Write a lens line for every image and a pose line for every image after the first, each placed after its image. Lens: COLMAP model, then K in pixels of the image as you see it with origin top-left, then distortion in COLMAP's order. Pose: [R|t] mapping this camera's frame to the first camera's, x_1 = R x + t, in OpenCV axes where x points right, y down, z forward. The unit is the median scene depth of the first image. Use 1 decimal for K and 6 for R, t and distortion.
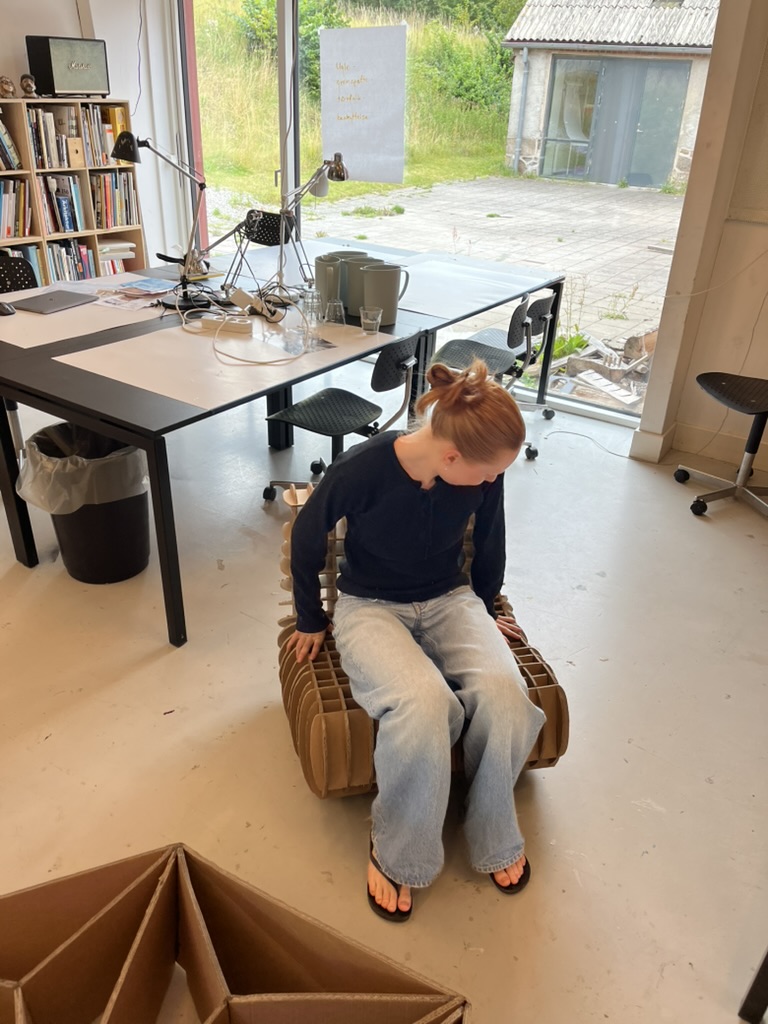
lens RADIAL K [[768.5, 0, 384.0], [0, 768.5, 512.0], [0, 0, 1]] dist [-0.054859, -0.001904]
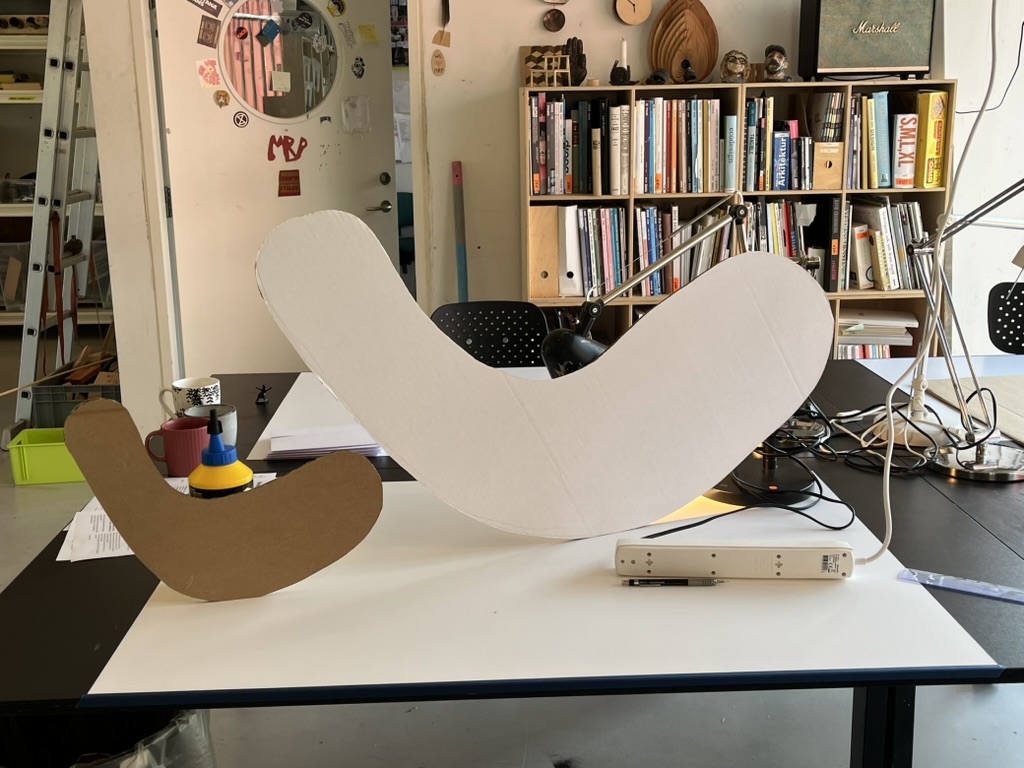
lens RADIAL K [[1128.7, 0, 512.0], [0, 1128.7, 384.0], [0, 0, 1]] dist [0.000602, -0.000236]
pose [[0.603323, 0.150937, -0.783083, 0.166221], [-0.344802, 0.934776, -0.085476, -0.154400], [0.719106, 0.321578, 0.616015, 0.325742]]
